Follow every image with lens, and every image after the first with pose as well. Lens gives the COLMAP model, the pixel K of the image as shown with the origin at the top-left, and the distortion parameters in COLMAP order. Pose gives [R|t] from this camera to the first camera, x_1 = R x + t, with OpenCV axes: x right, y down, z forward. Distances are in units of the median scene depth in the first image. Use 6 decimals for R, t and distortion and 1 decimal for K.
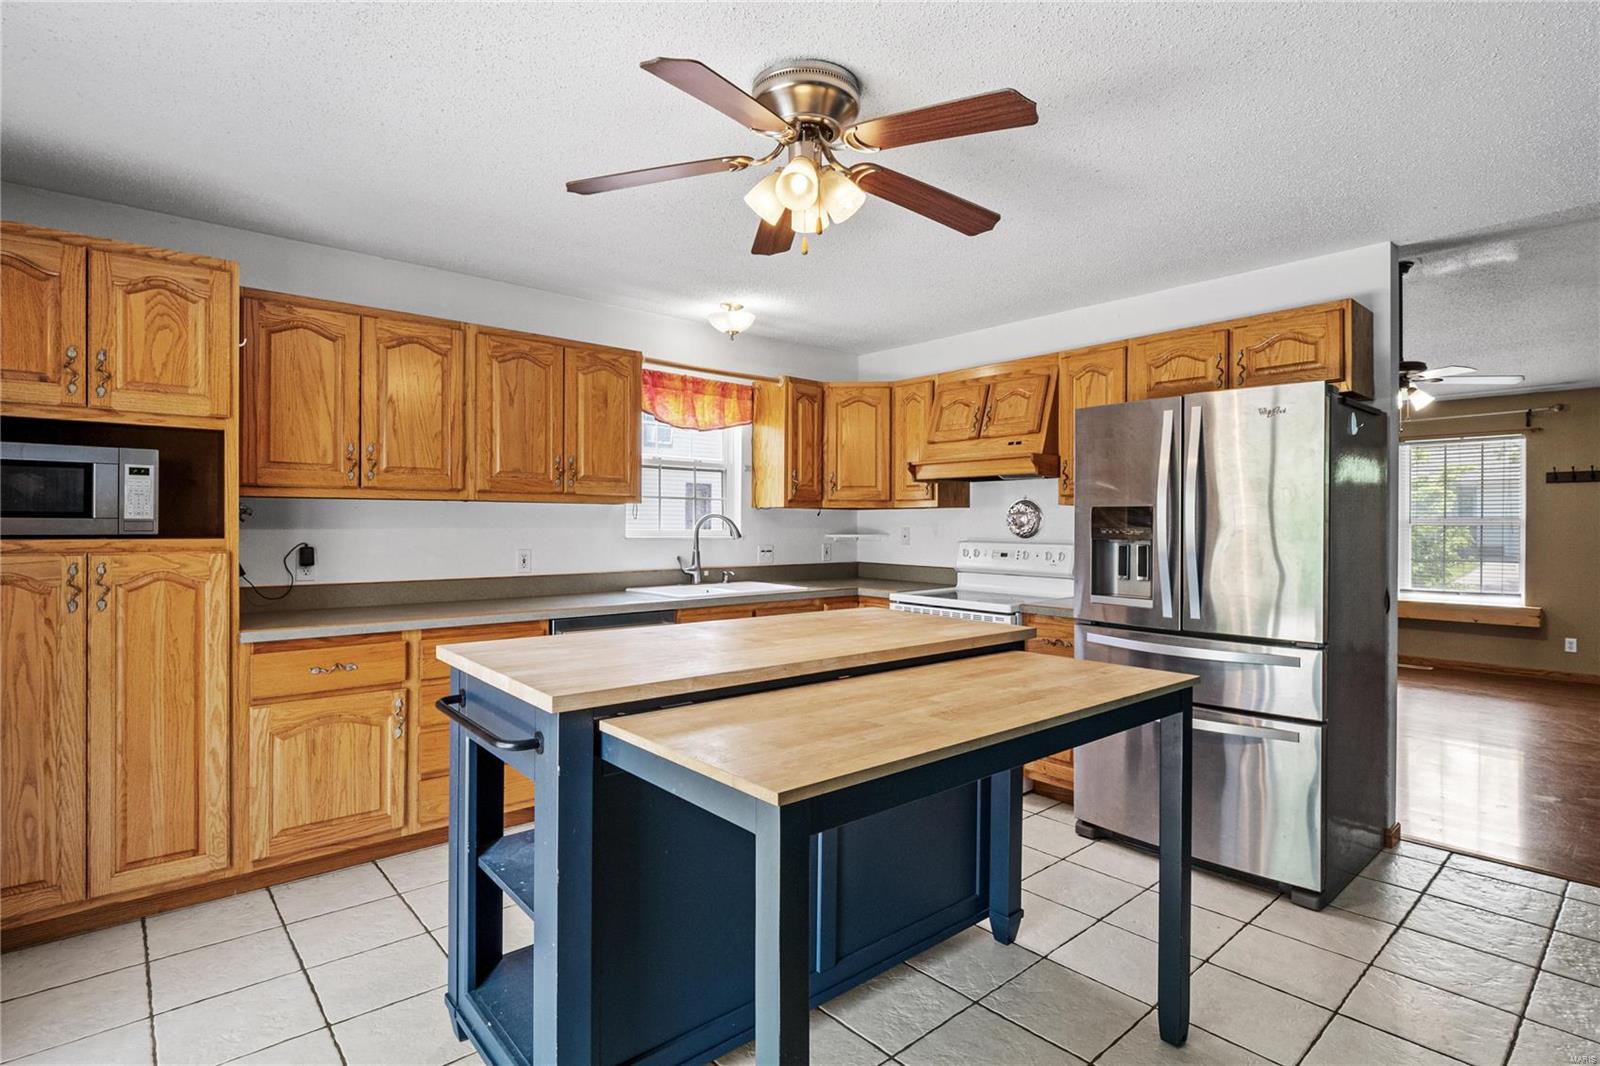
lens RADIAL K [[781.8, 0, 801.4], [0, 781.8, 532.5], [0, 0, 1]] dist [-0.005307, -0.001854]
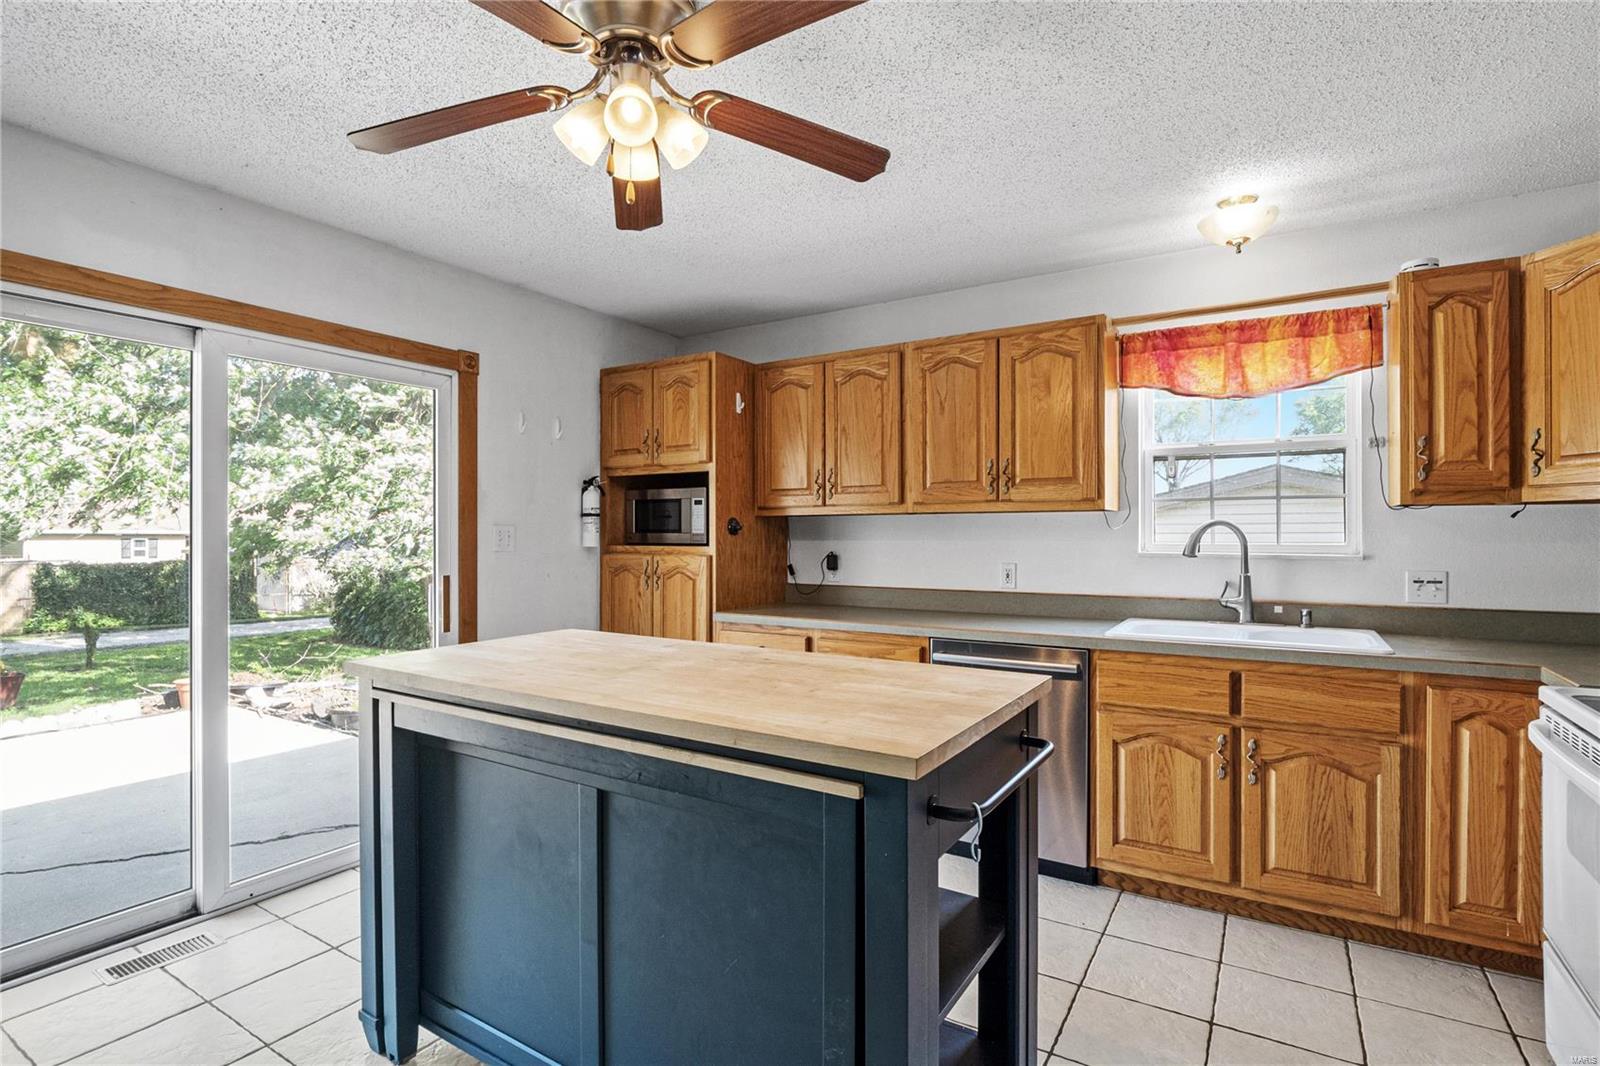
lens RADIAL K [[781.8, 0, 798.9], [0, 781.8, 529.7], [0, 0, 1]] dist [-0.005307, -0.001854]
pose [[0.296897, -0.010220, -0.954855, 0.432790], [-0.007887, 0.999882, -0.013154, -0.003615], [0.954877, 0.011437, 0.296782, 0.464251]]
